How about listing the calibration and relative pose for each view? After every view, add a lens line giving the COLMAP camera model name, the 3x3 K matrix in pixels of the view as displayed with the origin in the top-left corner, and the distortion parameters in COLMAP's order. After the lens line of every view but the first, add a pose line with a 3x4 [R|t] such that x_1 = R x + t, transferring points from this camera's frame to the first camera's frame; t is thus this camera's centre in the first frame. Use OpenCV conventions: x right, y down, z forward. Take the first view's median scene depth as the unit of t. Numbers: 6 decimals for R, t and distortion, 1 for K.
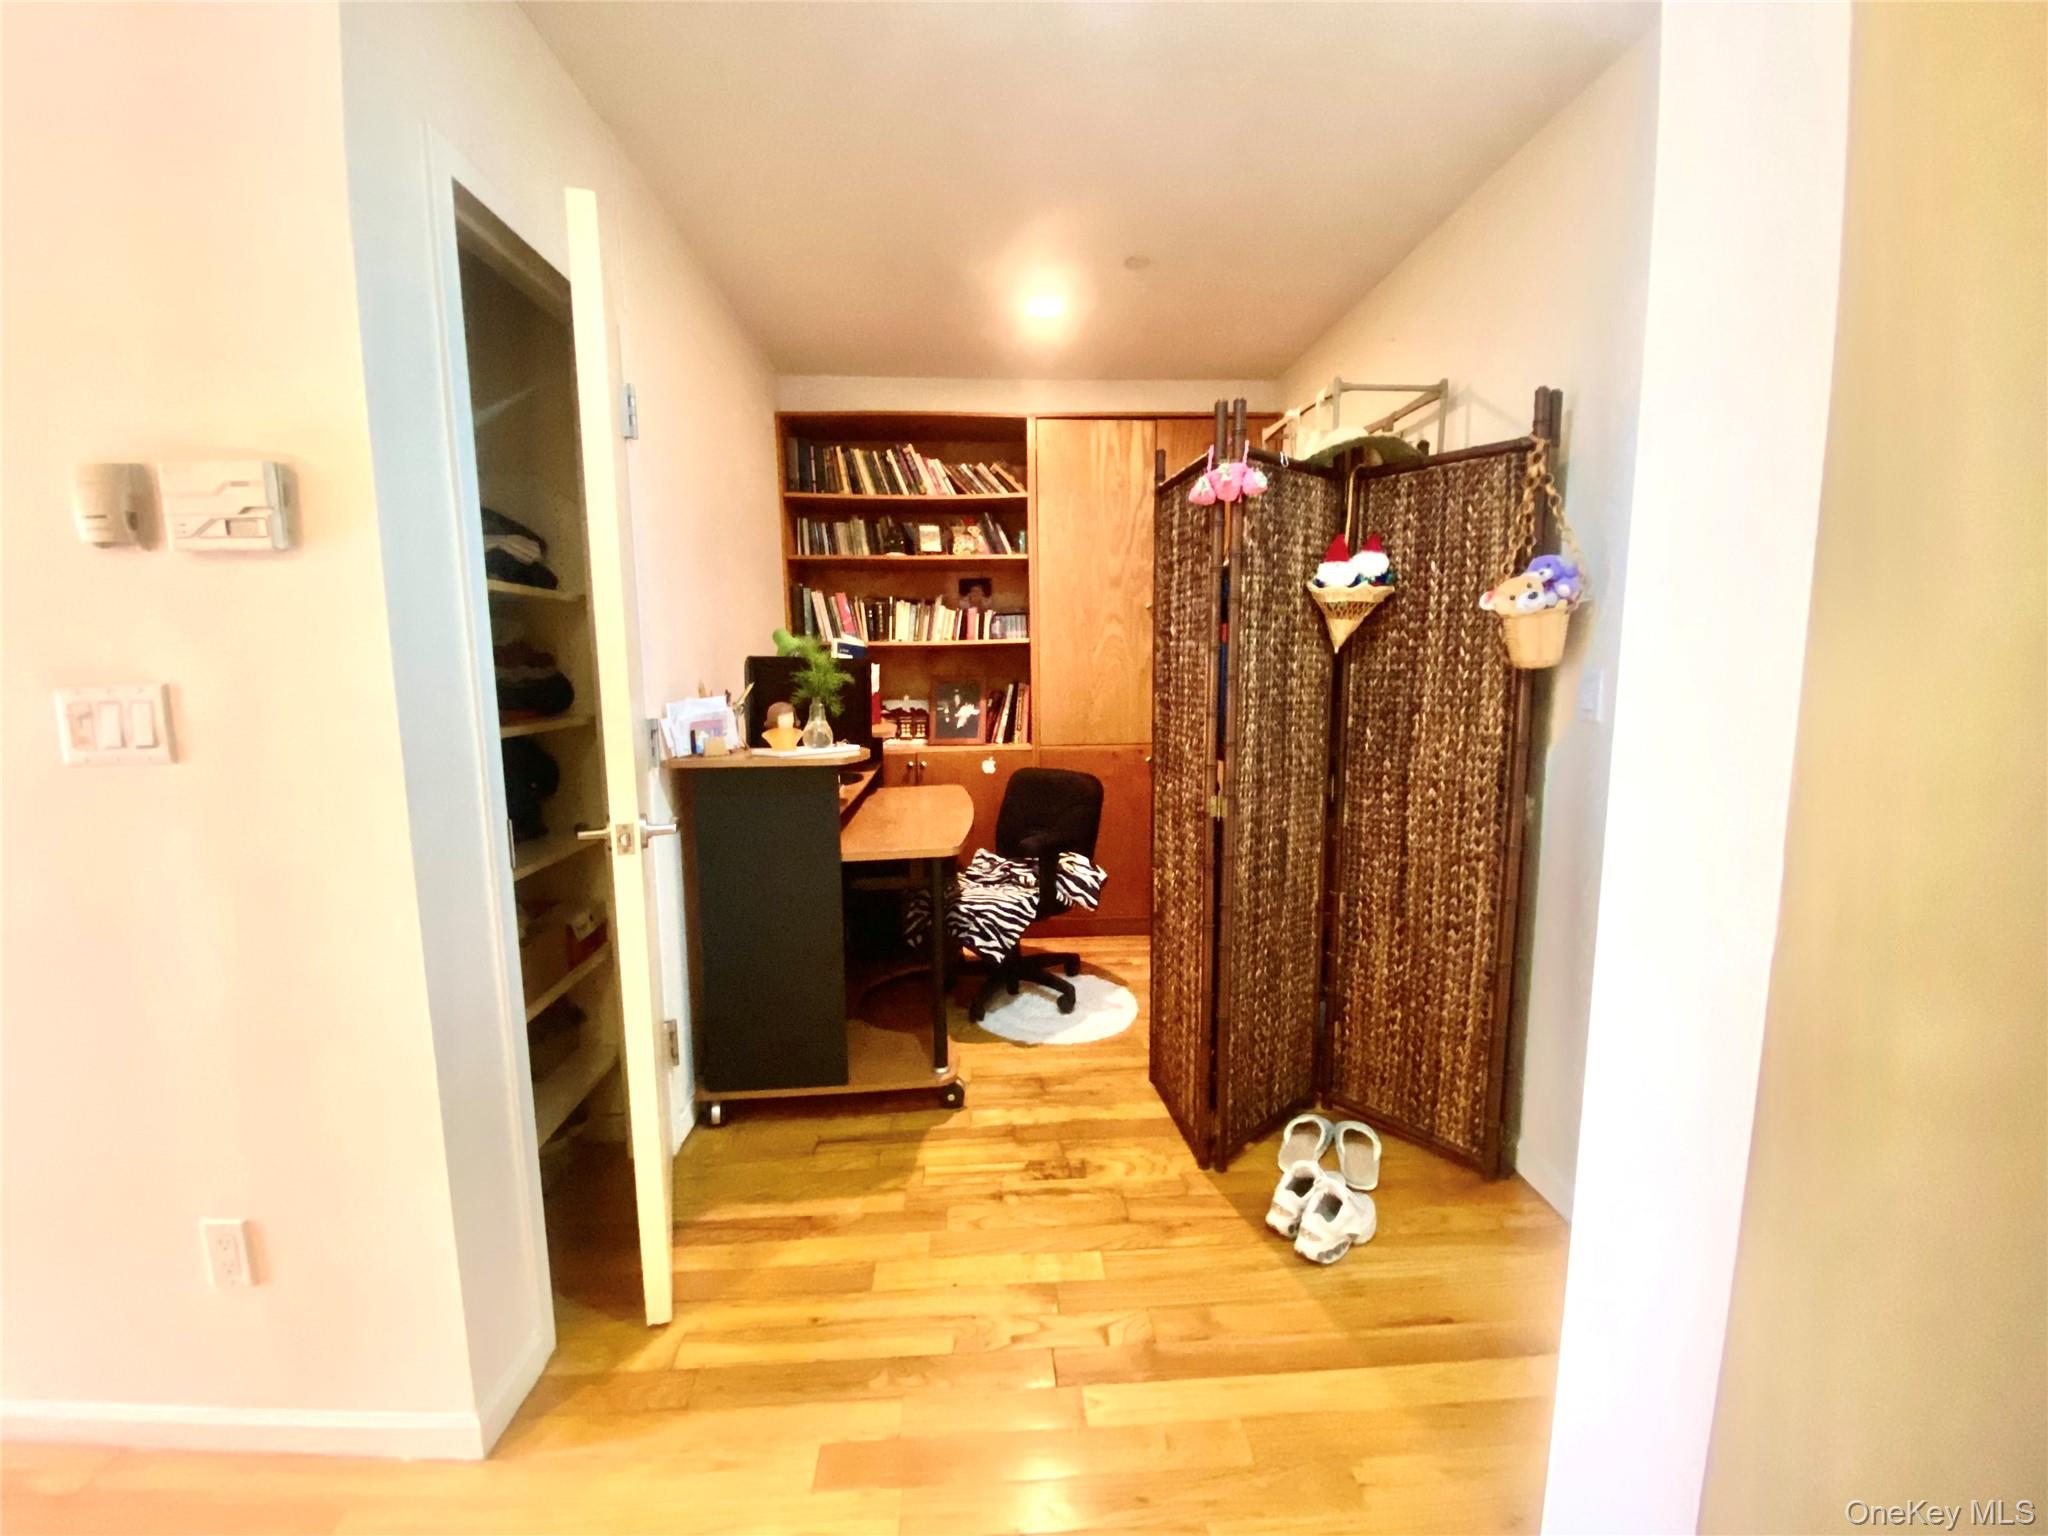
lens RADIAL K [[827.5, 0, 1024.6], [0, 827.5, 763.9], [0, 0, 1]] dist [0.029893, -0.027738]
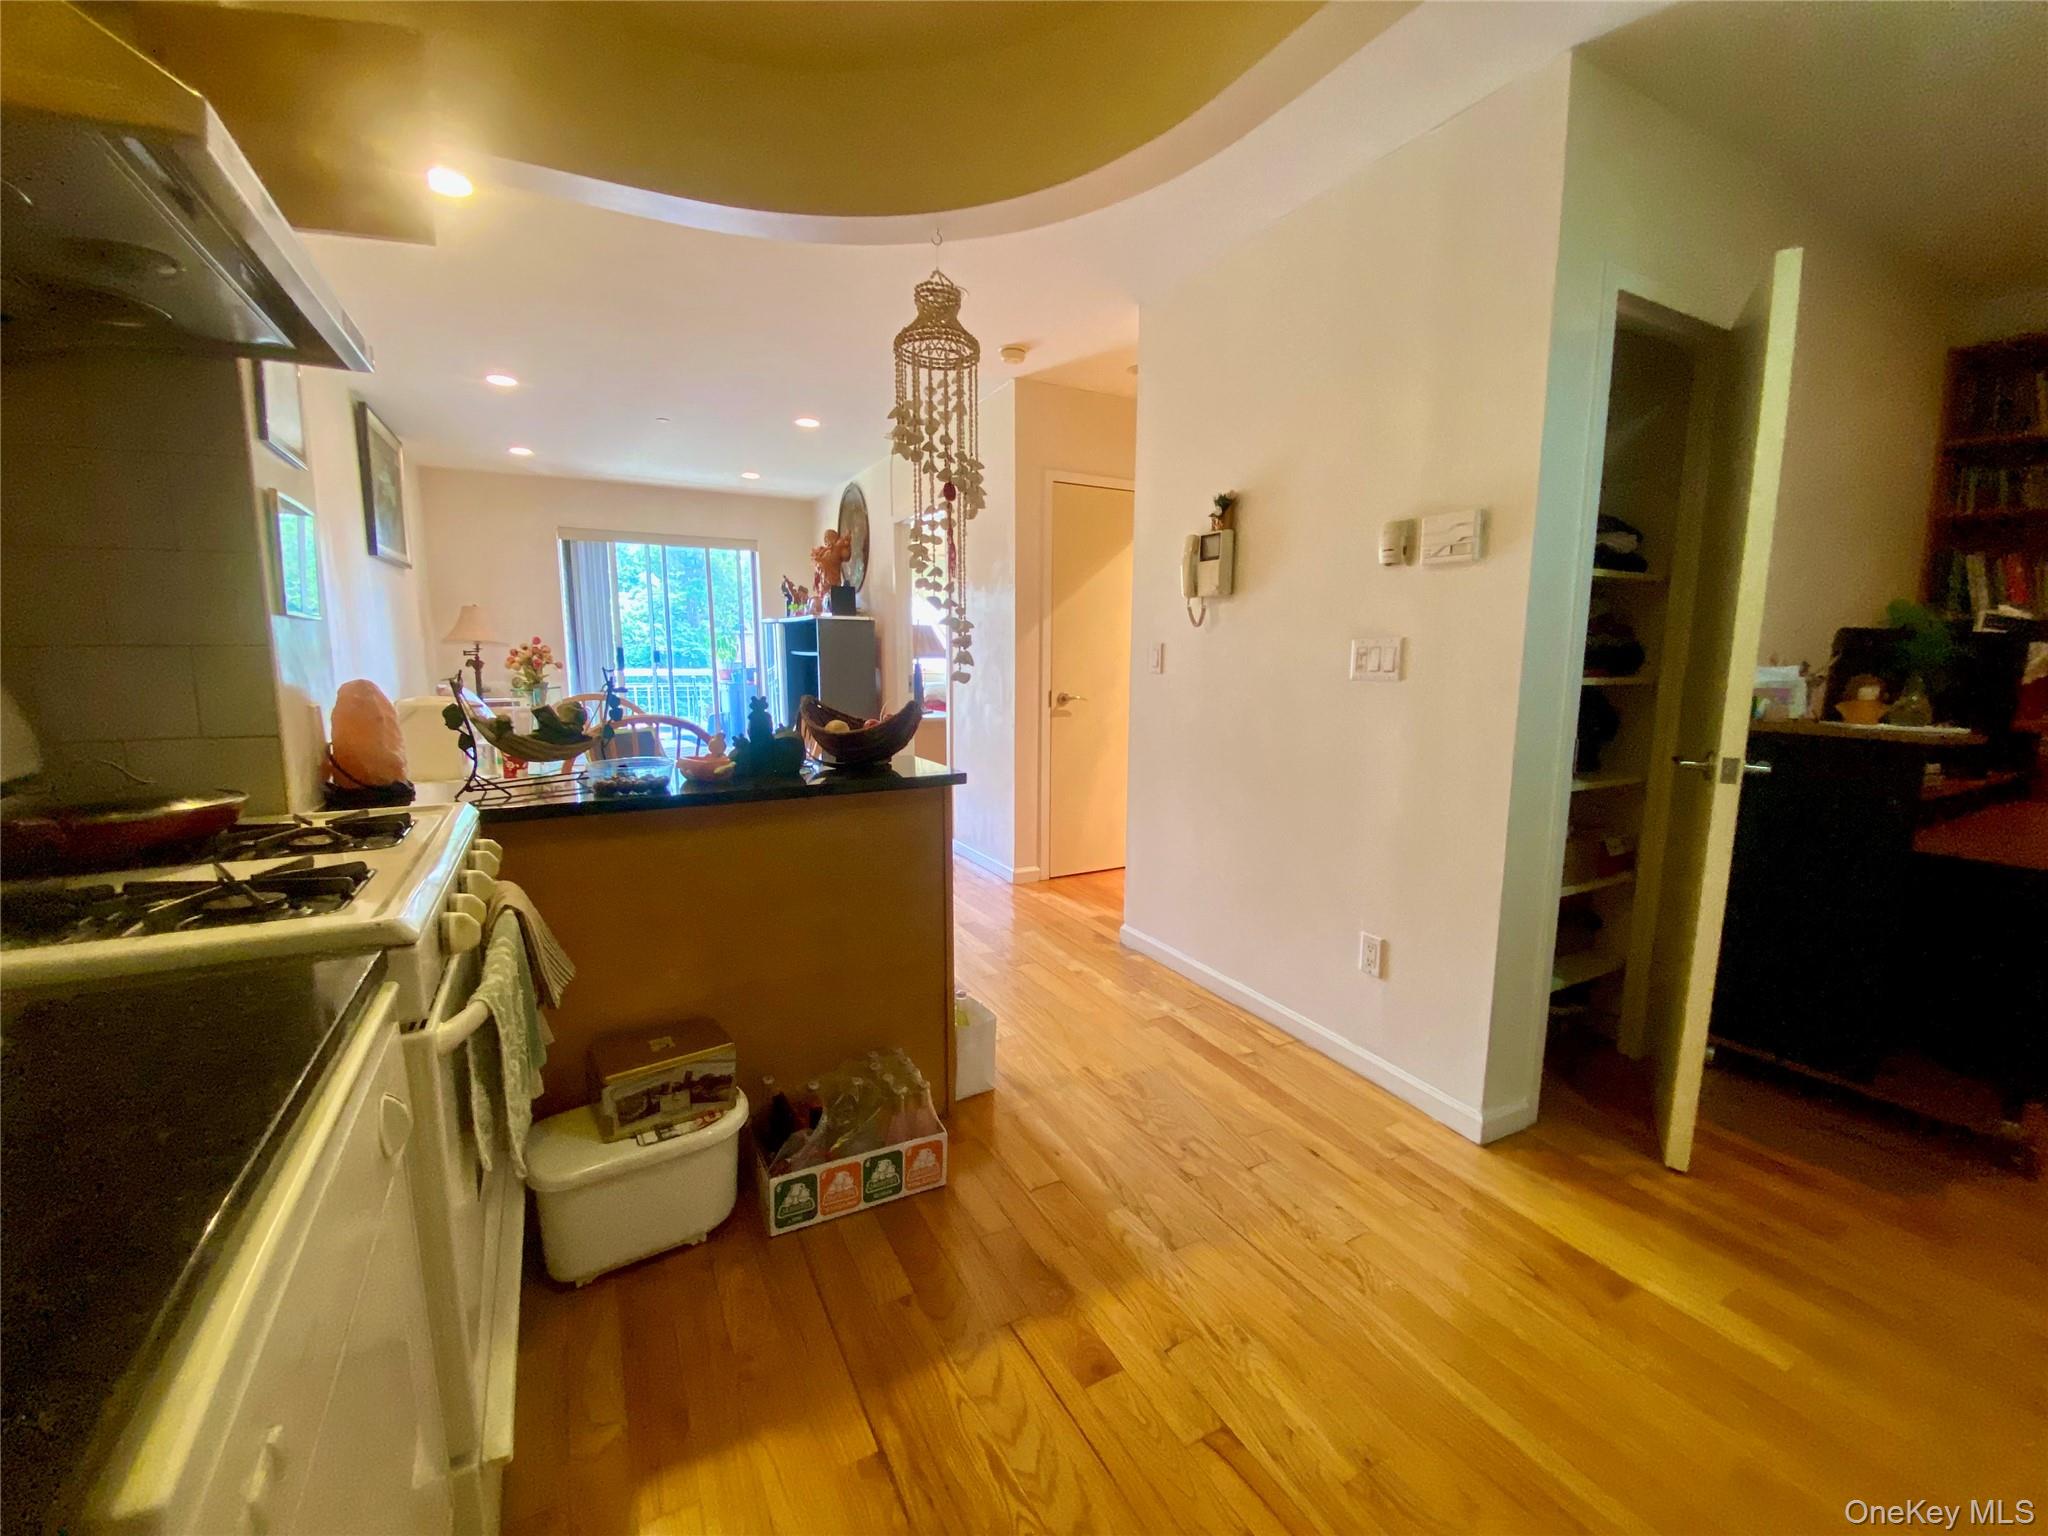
lens RADIAL K [[827.5, 0, 1024.6], [0, 827.5, 763.9], [0, 0, 1]] dist [0.029893, -0.027738]
pose [[0.424507, 0.141612, -0.894282, 0.173064], [-0.124697, 0.987425, 0.097169, 0.059665], [0.896797, 0.070266, 0.436827, -0.312444]]
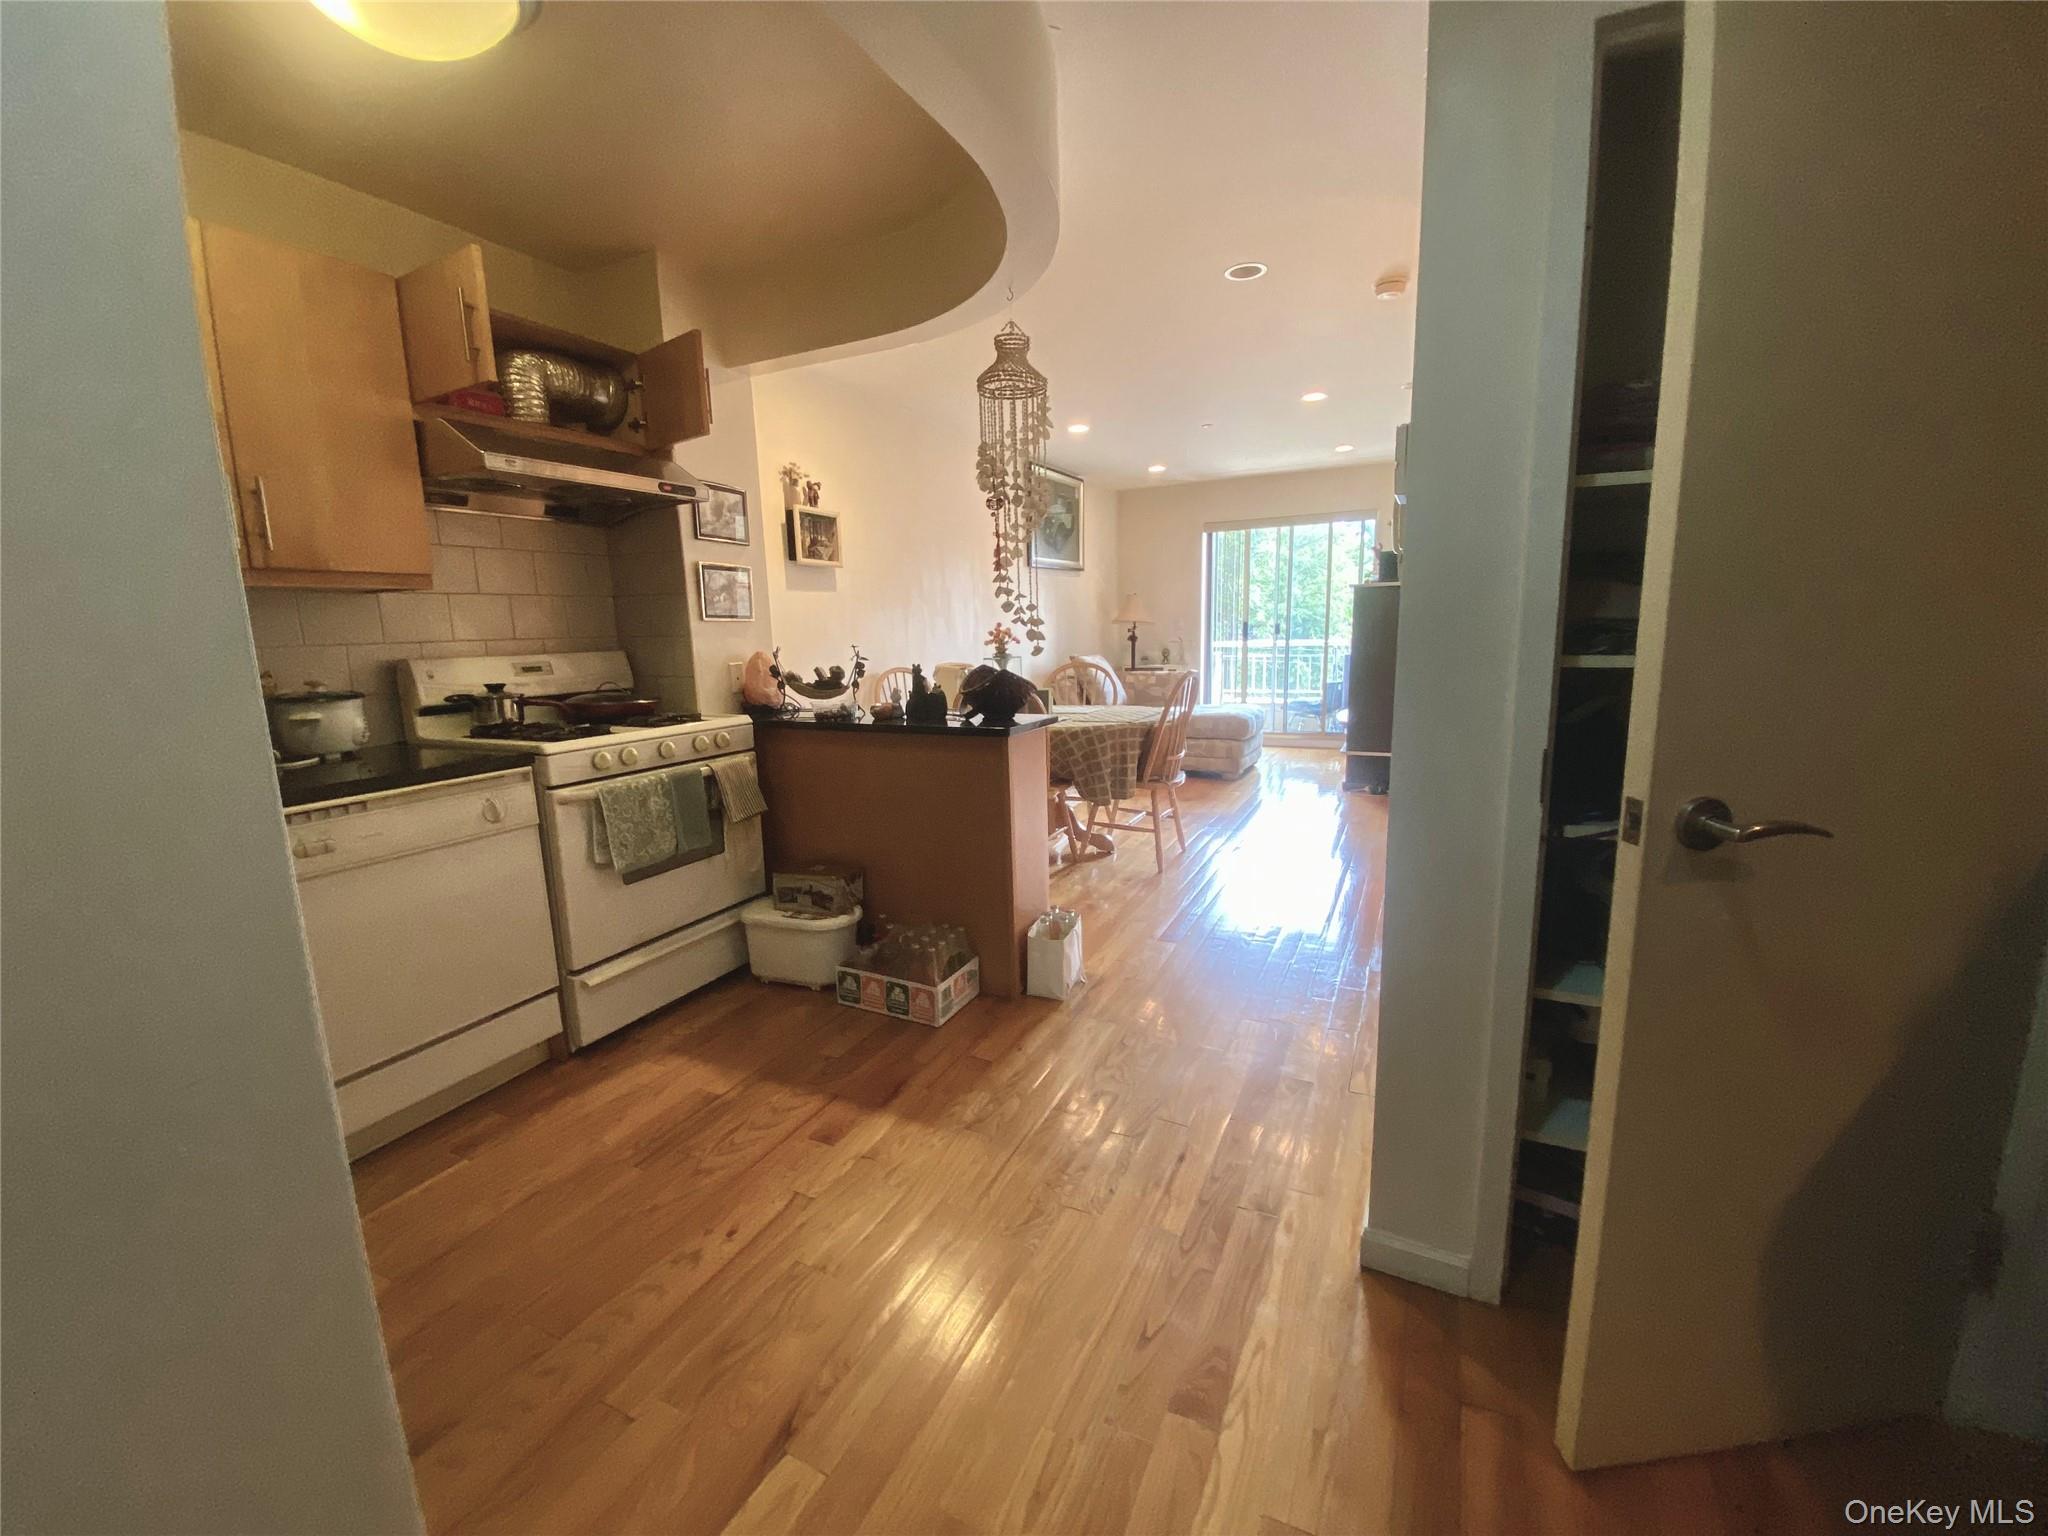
lens RADIAL K [[812.9, 0, 1019.9], [0, 812.9, 761.9], [0, 0, 1]] dist [0.052620, -0.025598]
pose [[-0.484376, 0.169697, -0.858244, 0.298455], [-0.076971, 0.968937, 0.235025, -0.059668], [0.871467, 0.179901, -0.456268, 0.622713]]
